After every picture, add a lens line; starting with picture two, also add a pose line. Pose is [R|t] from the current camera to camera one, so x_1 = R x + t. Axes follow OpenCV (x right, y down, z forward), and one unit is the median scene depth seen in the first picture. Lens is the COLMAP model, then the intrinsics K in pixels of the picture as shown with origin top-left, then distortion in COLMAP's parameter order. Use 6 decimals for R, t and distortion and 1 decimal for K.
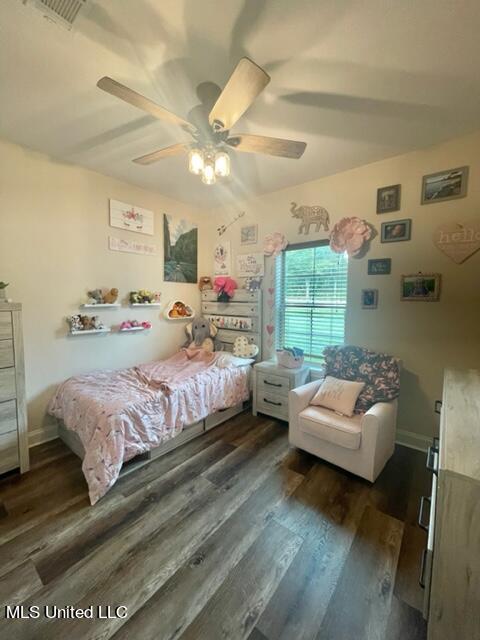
lens RADIAL K [[253.3, 0, 241.1], [0, 253.3, 317.5], [0, 0, 1]] dist [0.000983, 0.000389]
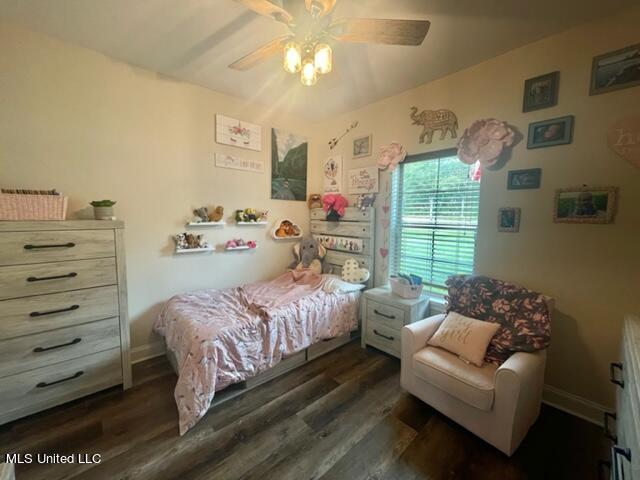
lens RADIAL K [[253.3, 0, 318.2], [0, 253.3, 238.8], [0, 0, 1]] dist [0.000983, 0.000389]
pose [[0.986942, 0.021076, -0.159691, 0.039876], [-0.018957, 0.999711, 0.014779, -0.013444], [0.159956, -0.011558, 0.987056, 0.113408]]
